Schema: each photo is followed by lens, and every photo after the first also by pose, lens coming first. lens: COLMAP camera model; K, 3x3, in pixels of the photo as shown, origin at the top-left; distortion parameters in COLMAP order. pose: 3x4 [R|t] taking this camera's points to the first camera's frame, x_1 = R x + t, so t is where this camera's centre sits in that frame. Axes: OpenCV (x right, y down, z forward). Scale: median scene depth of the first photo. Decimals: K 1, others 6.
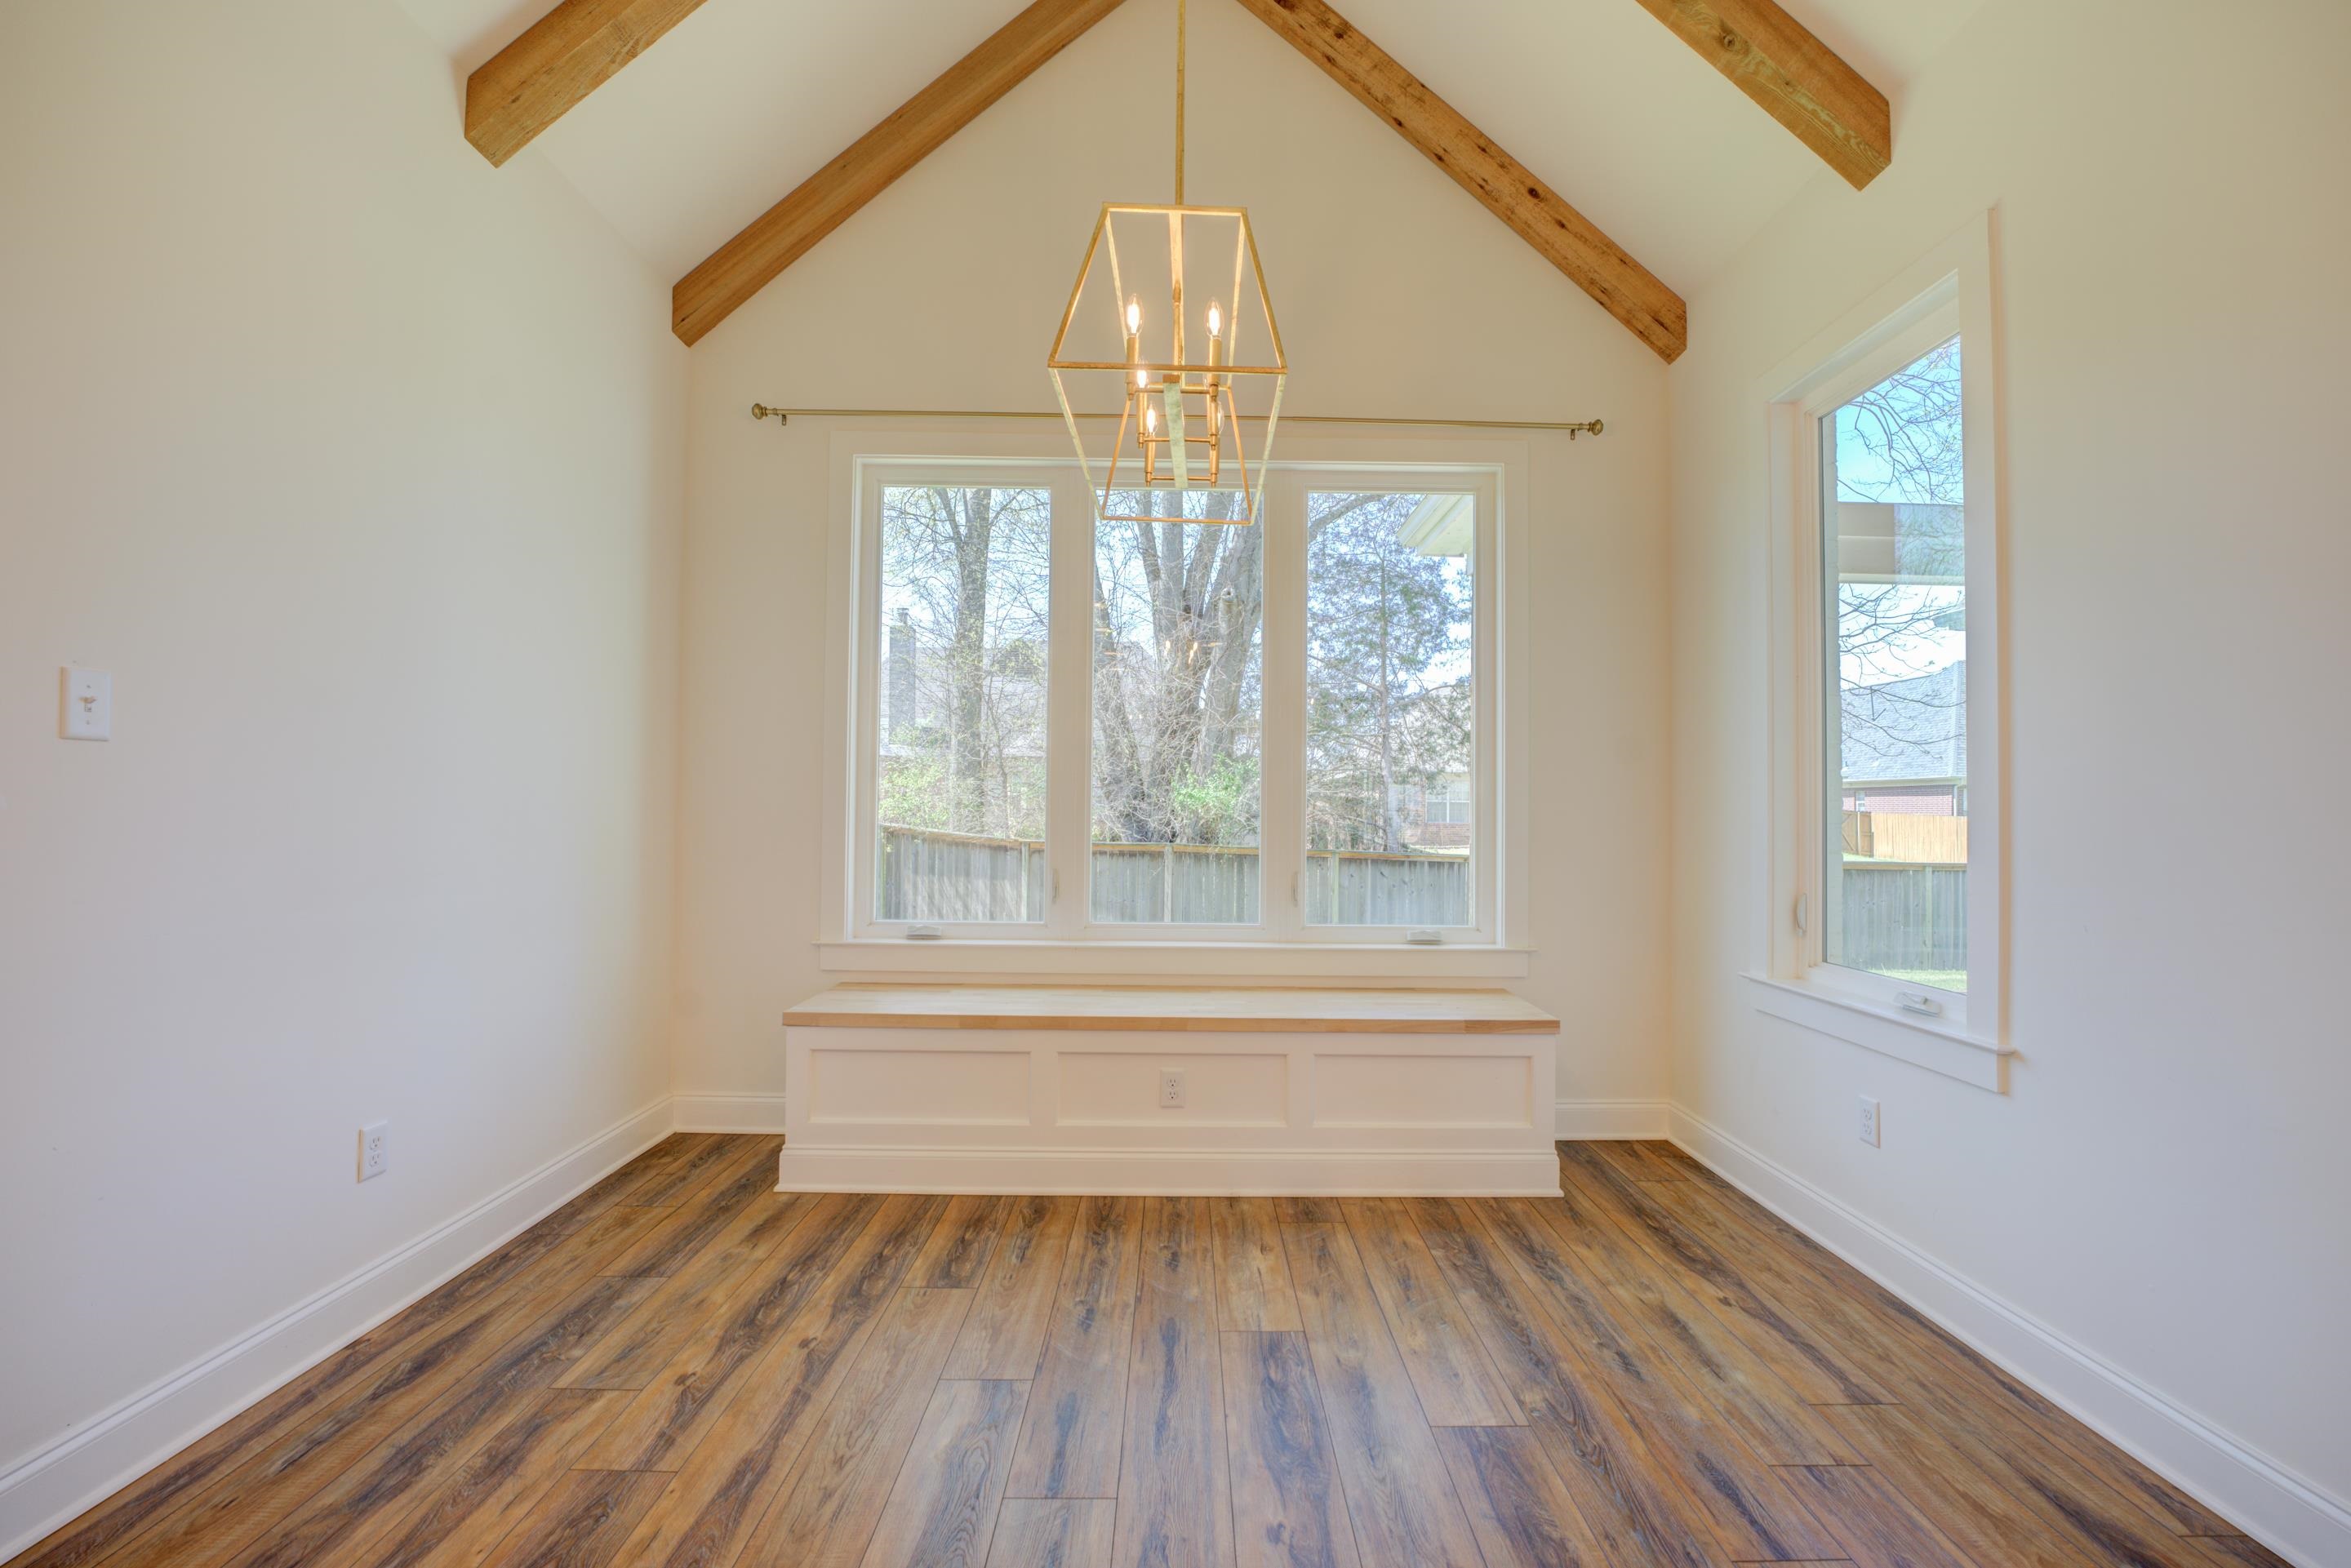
lens RADIAL K [[979.6, 0, 1175.5], [0, 979.6, 784.0], [0, 0, 1]] dist [-0.027751, -0.000022]
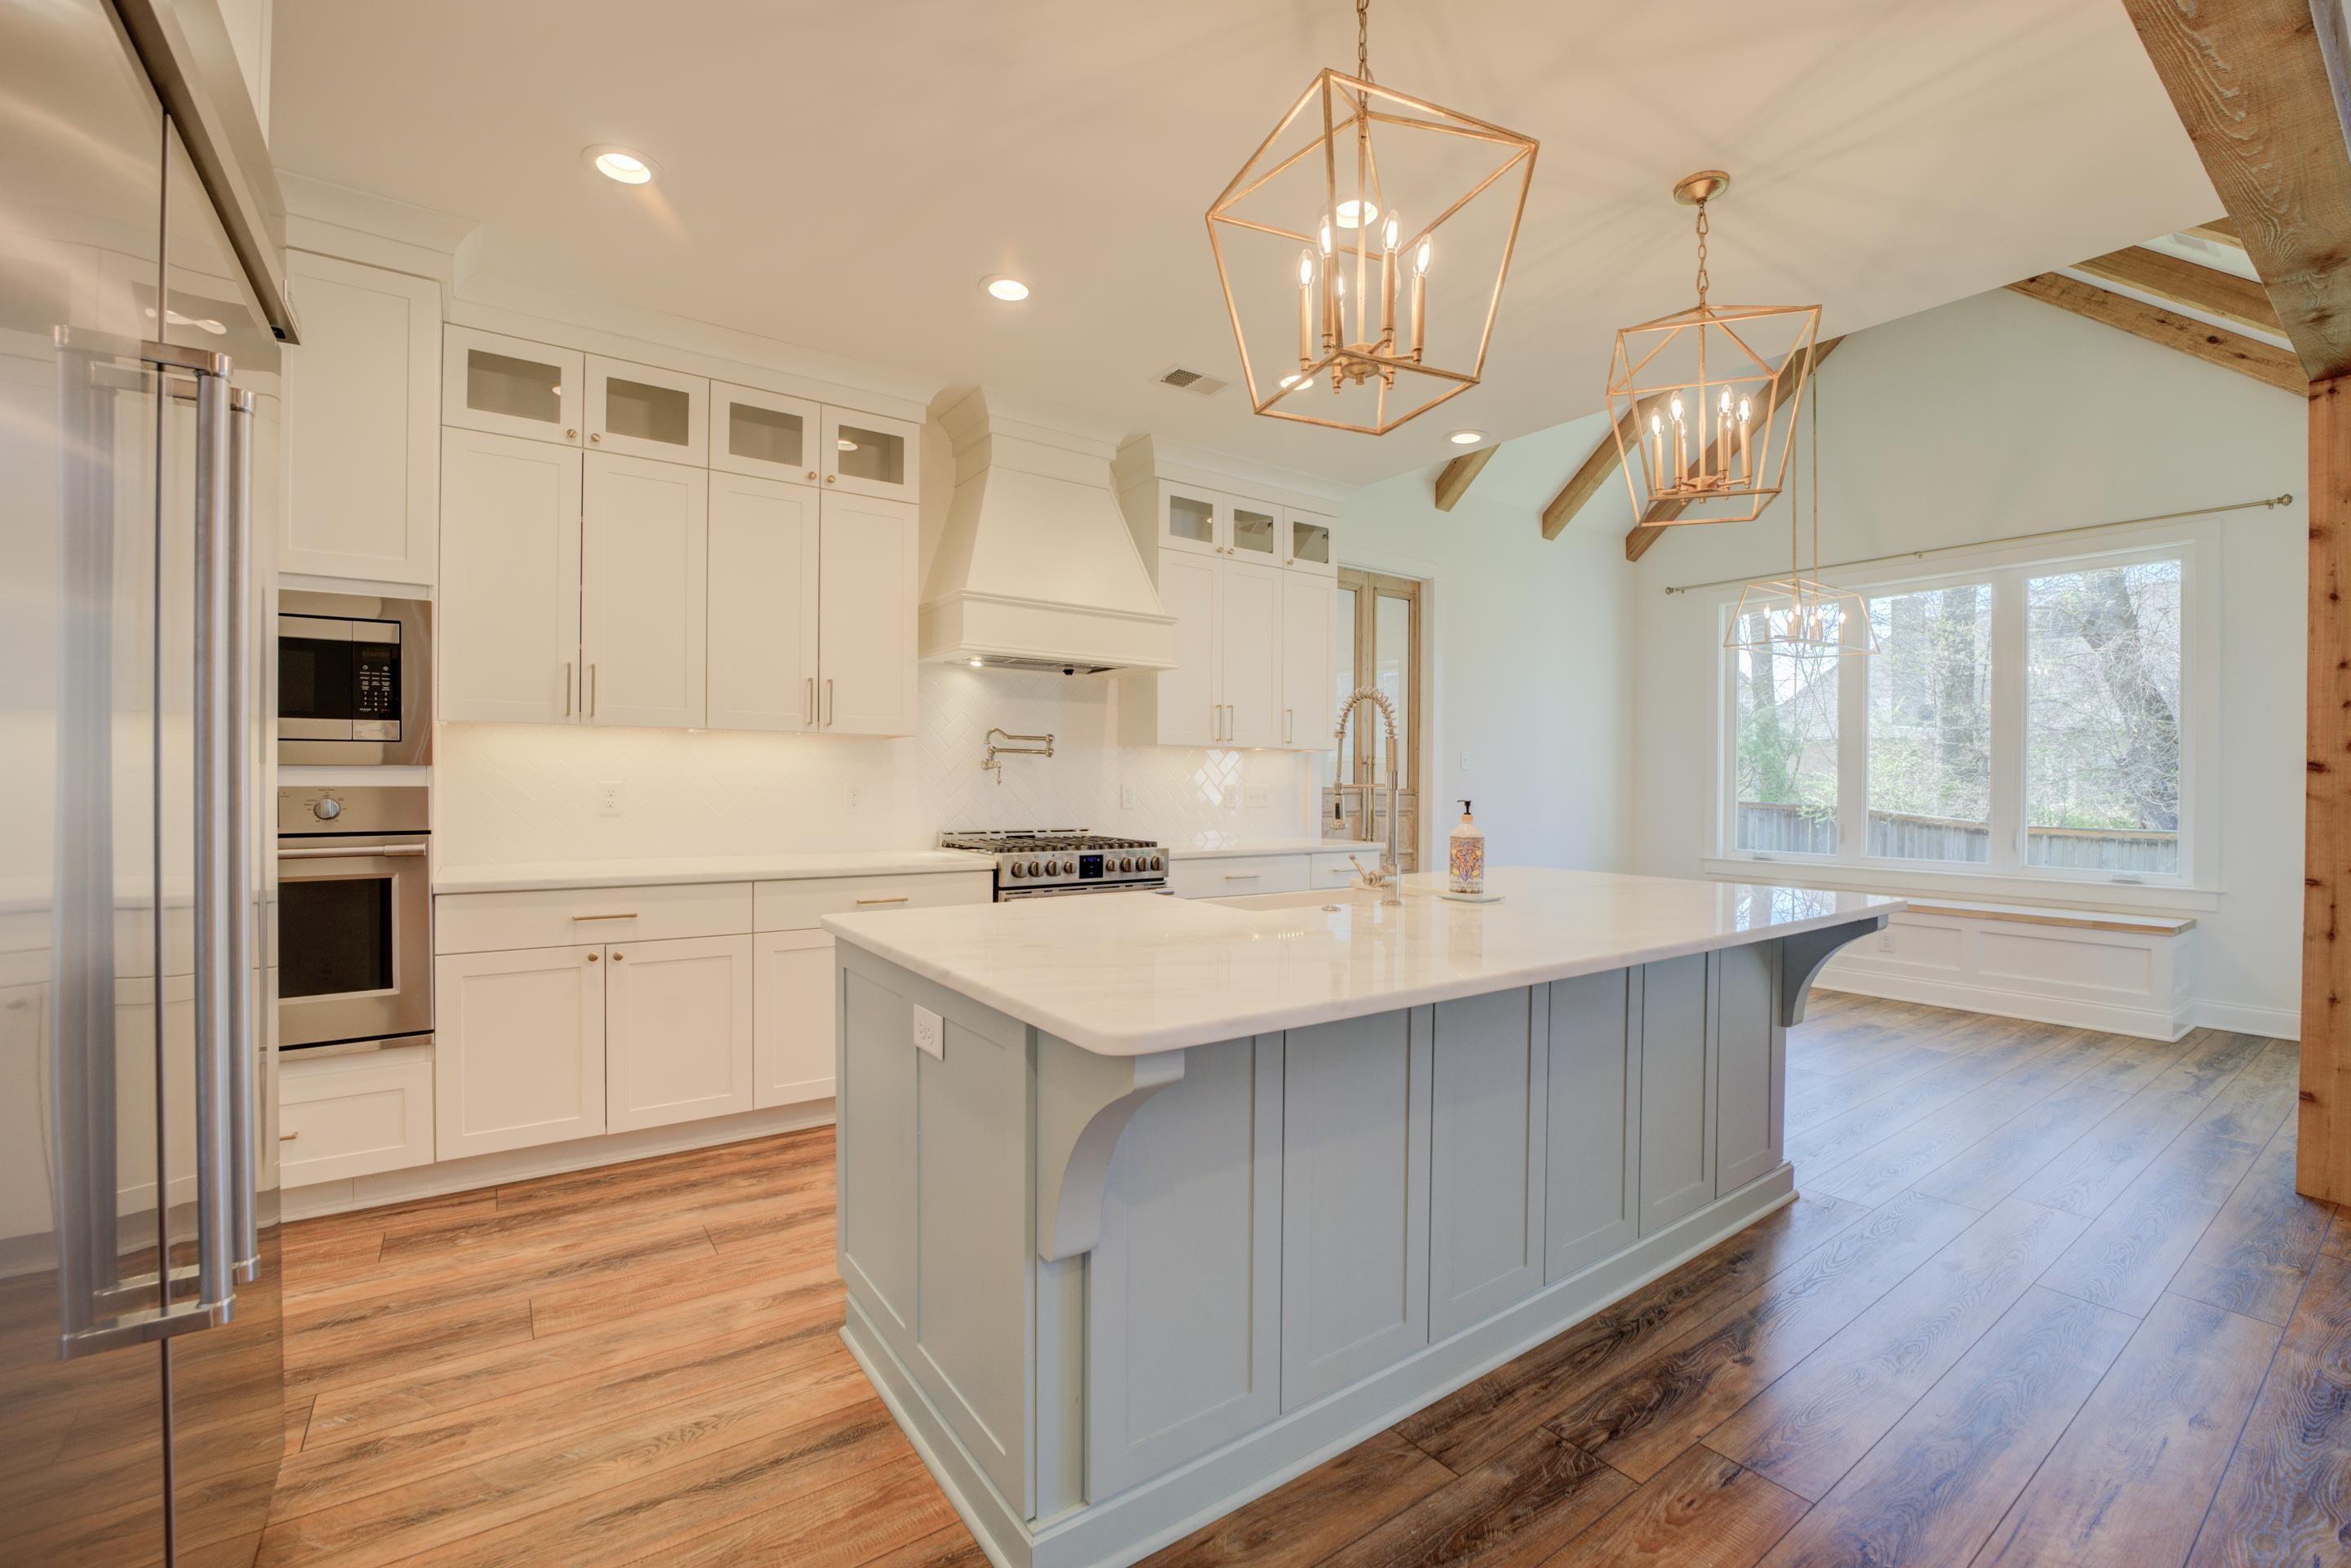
lens RADIAL K [[979.6, 0, 1175.5], [0, 979.6, 784.0], [0, 0, 1]] dist [-0.027751, -0.000022]
pose [[0.577010, -0.003221, -0.816731, 0.604054], [0.016102, 0.999843, 0.007433, -0.016388], [0.816578, -0.017440, 0.576971, -0.970346]]
